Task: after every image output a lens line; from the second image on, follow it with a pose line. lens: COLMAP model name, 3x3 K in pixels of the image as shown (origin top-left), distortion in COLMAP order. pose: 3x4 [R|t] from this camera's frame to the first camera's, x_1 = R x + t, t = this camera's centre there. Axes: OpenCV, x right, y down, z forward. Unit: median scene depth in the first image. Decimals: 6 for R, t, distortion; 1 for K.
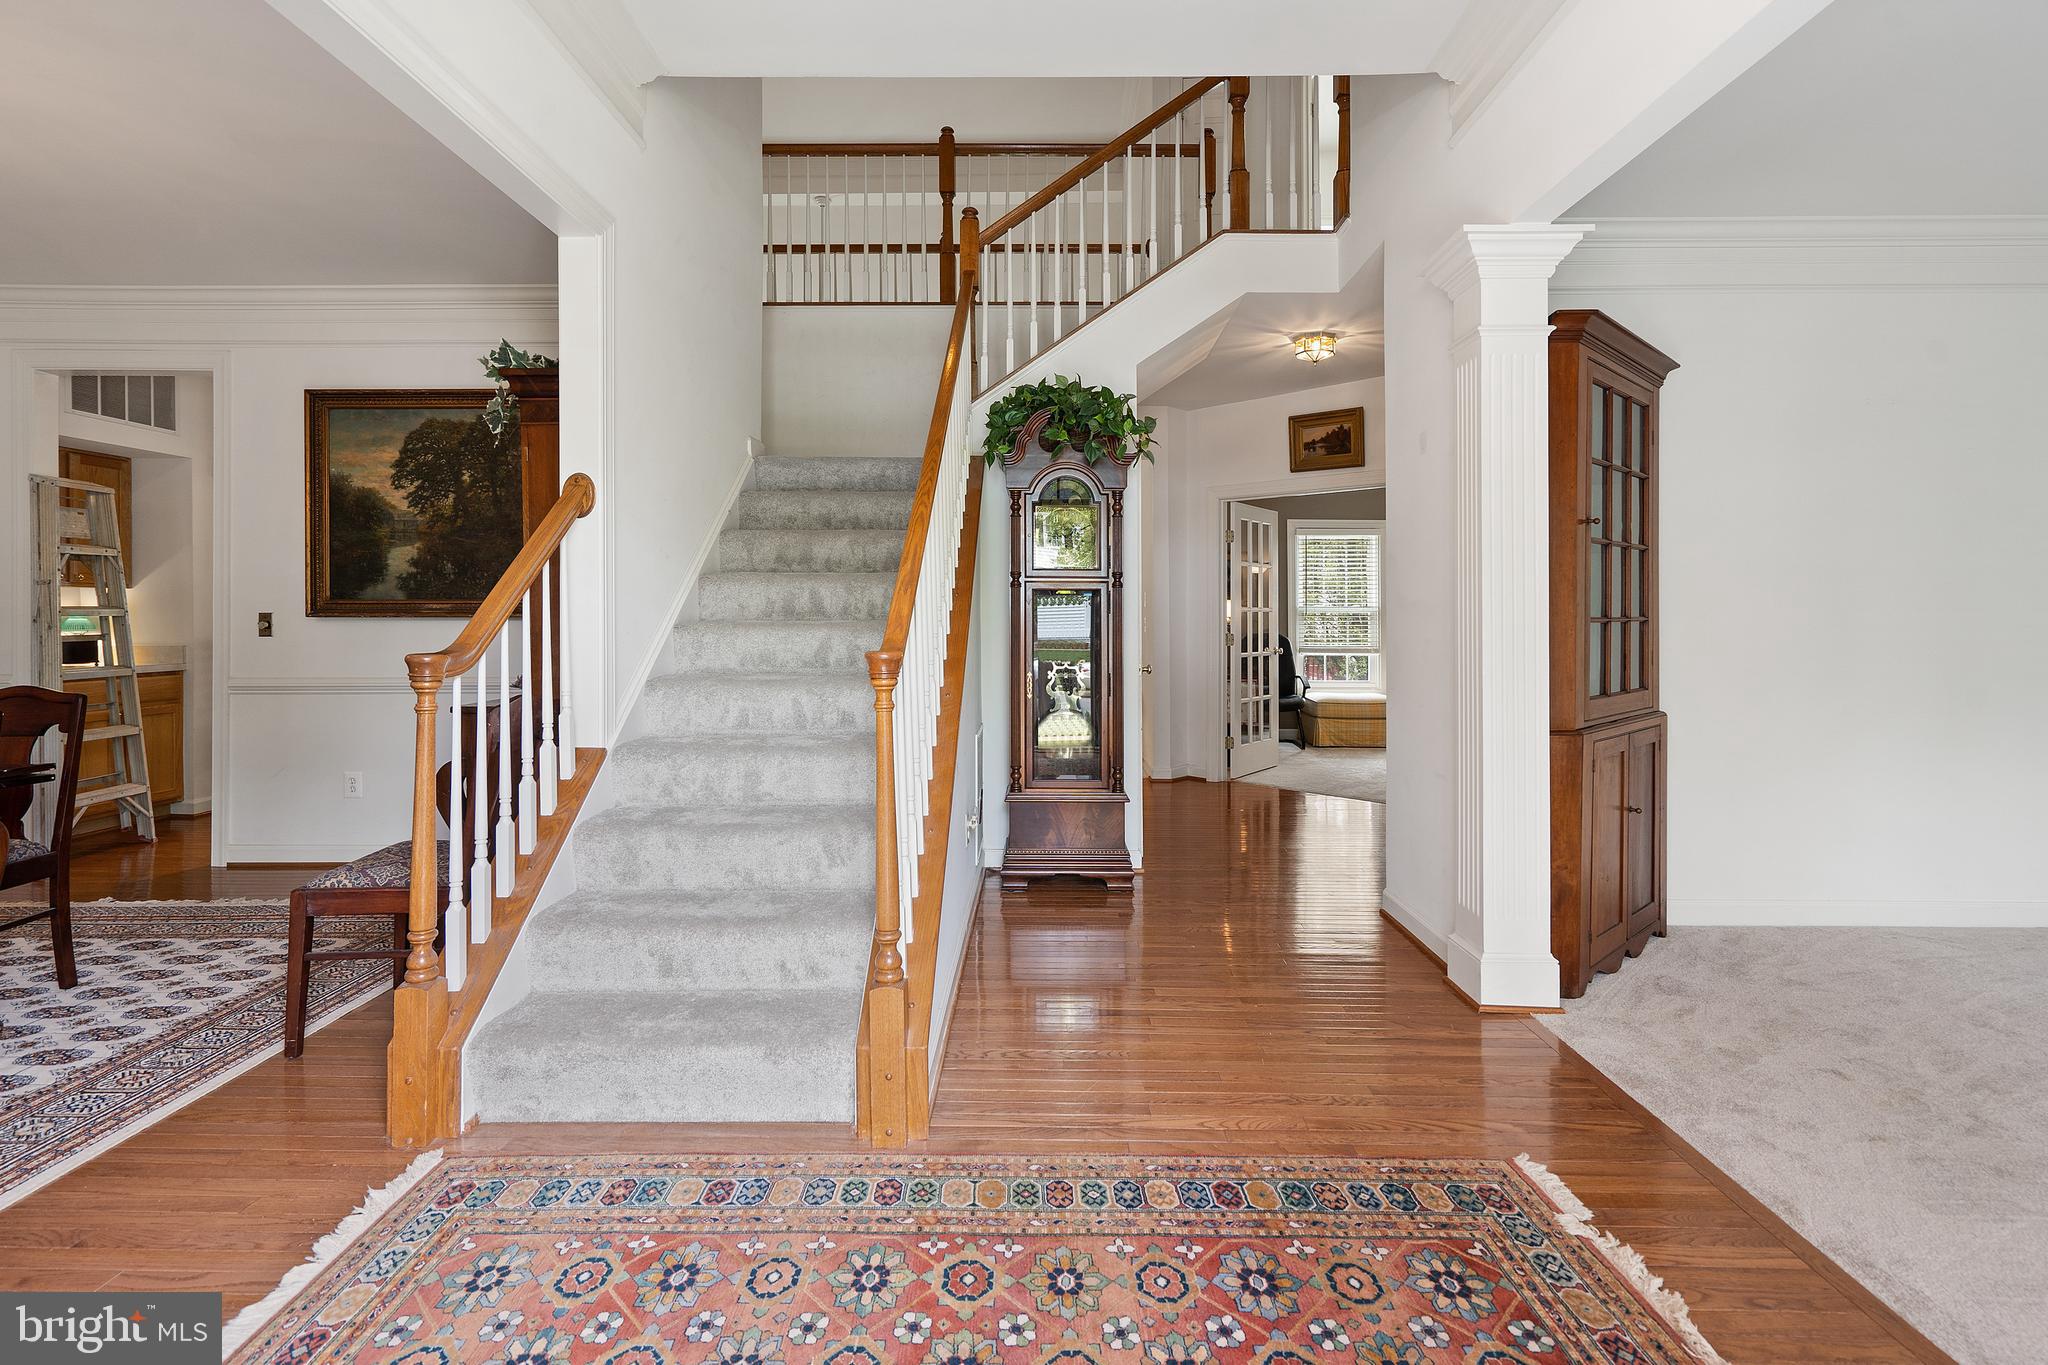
lens RADIAL K [[942.8, 0, 972.5], [0, 942.8, 616.4], [0, 0, 1]] dist [-0.000795, 0.001239]
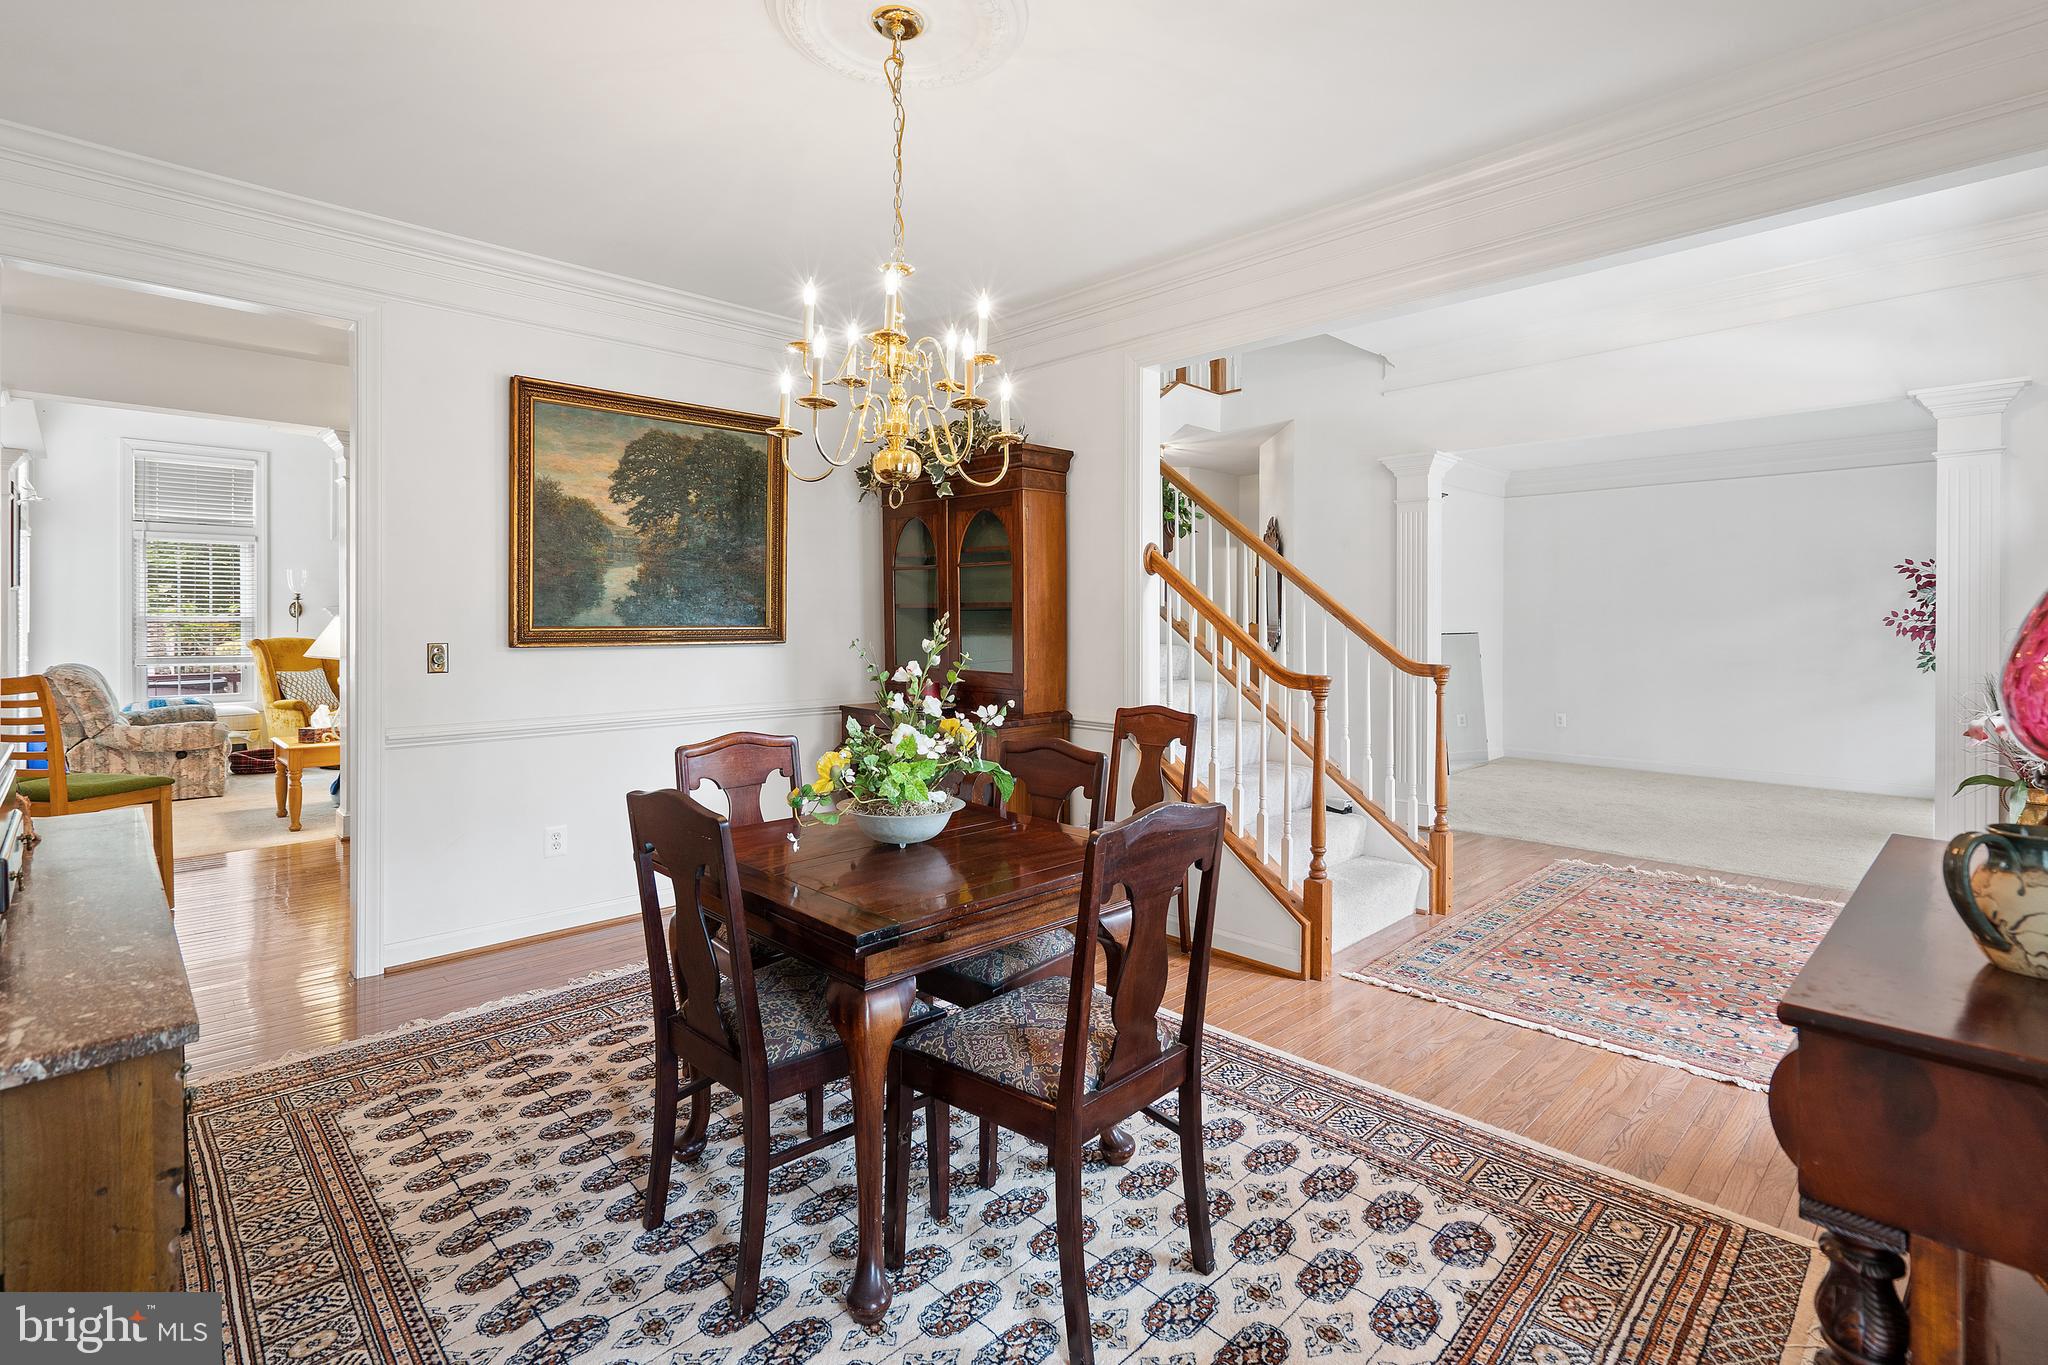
lens RADIAL K [[942.8, 0, 1006.0], [0, 942.8, 620.7], [0, 0, 1]] dist [-0.000795, 0.001239]
pose [[0.721990, -0.001333, 0.691903, -0.963012], [-0.003495, 0.999978, 0.005573, -0.029303], [-0.691895, -0.006441, 0.721969, 0.095053]]
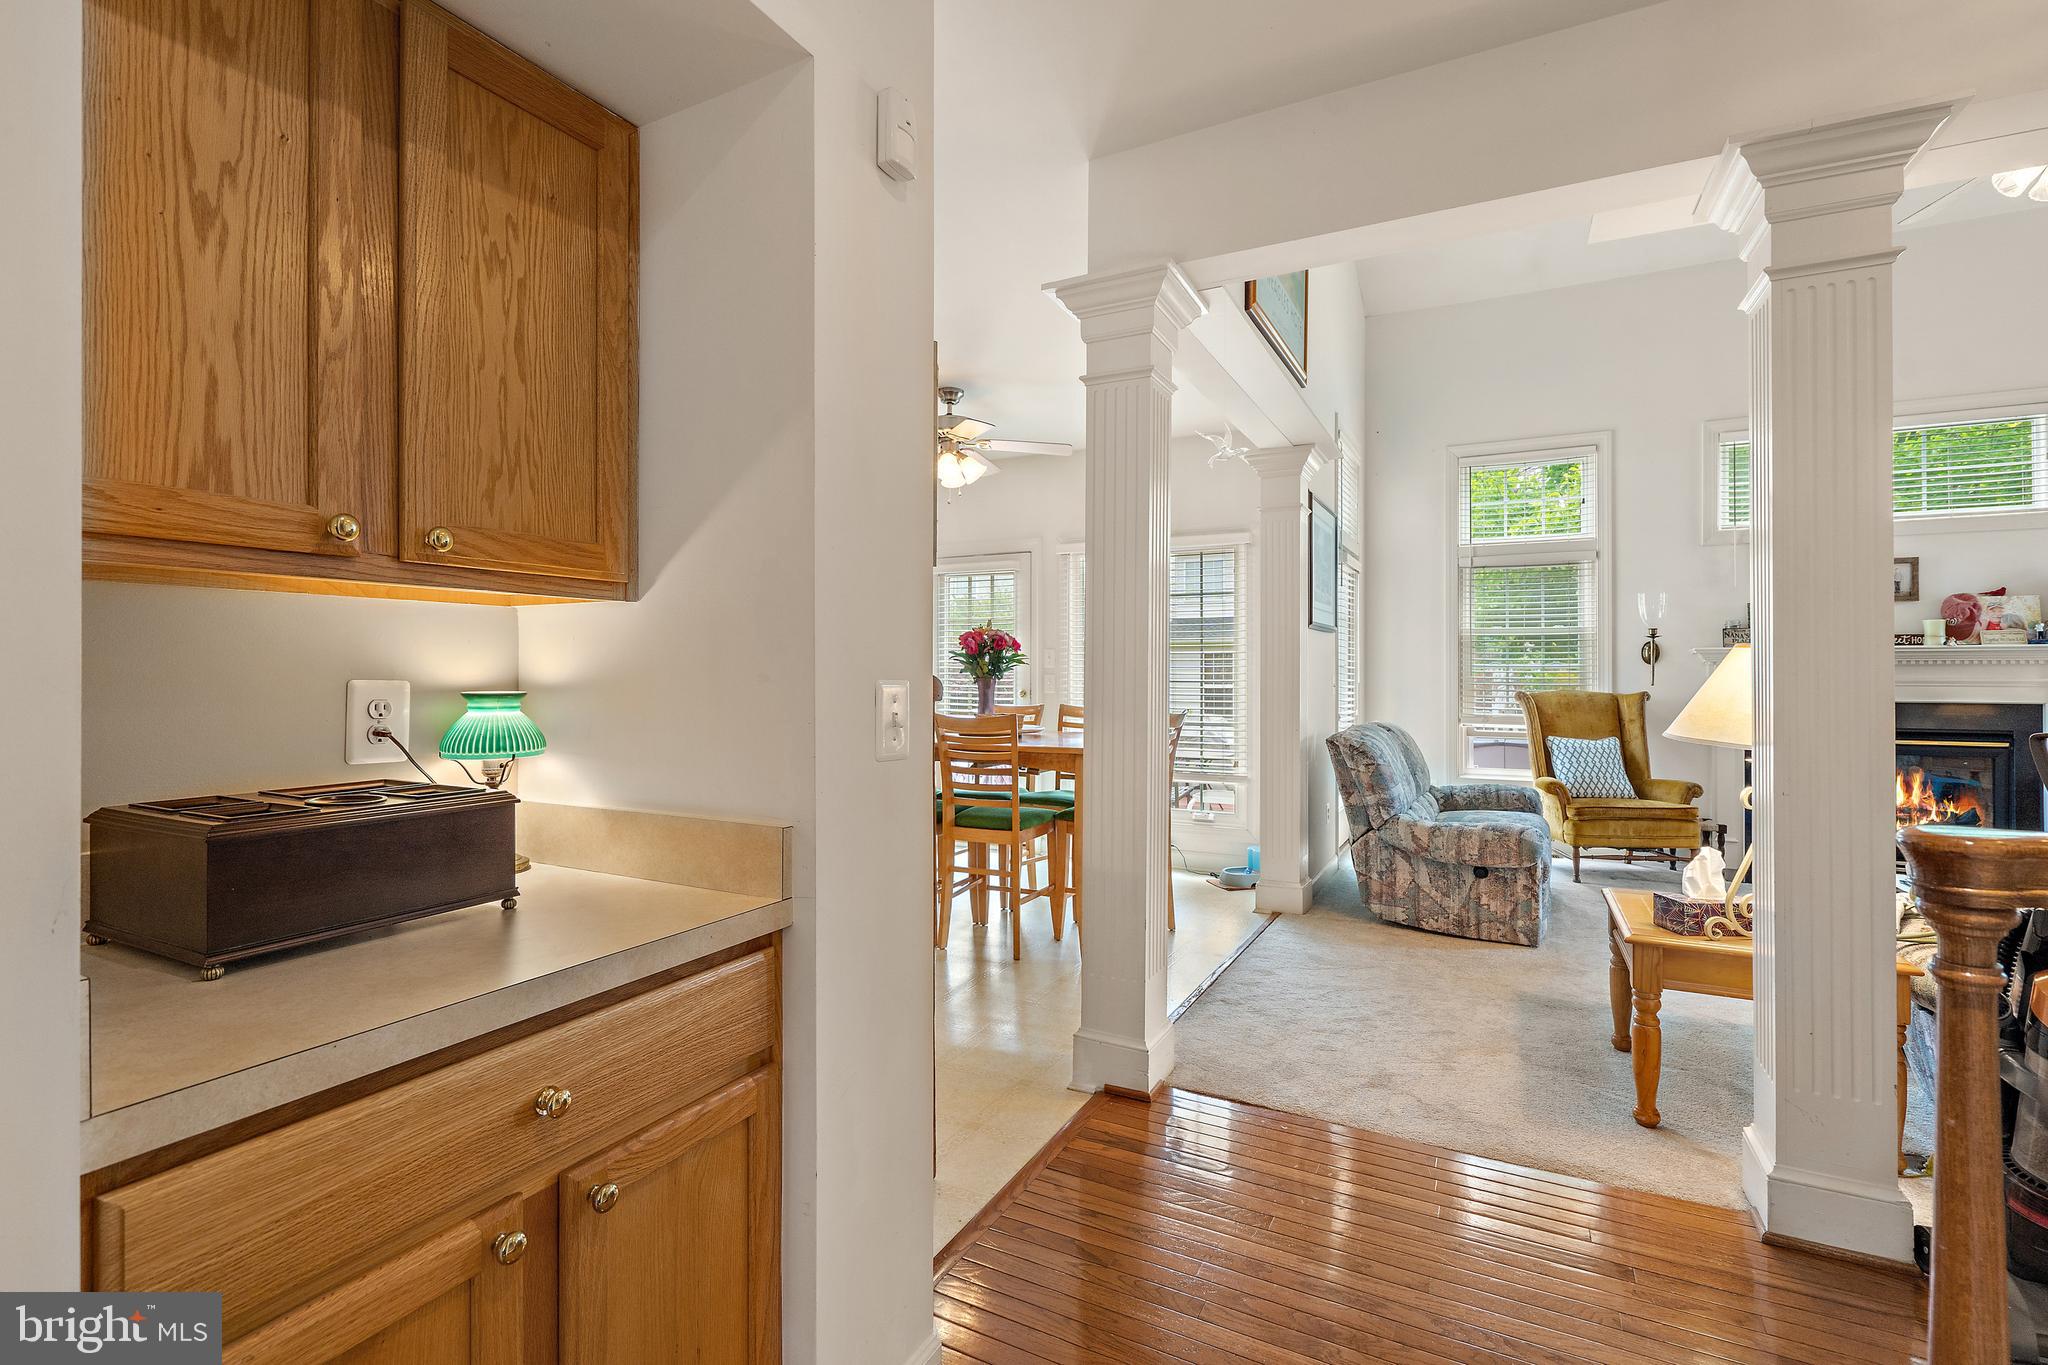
lens RADIAL K [[942.8, 0, 1021.0], [0, 942.8, 672.8], [0, 0, 1]] dist [-0.000795, 0.001239]
pose [[0.891397, 0.001448, -0.453221, -0.852196], [0.001951, 0.999973, 0.007033, -0.017217], [0.453219, -0.007154, 0.891370, 1.020572]]
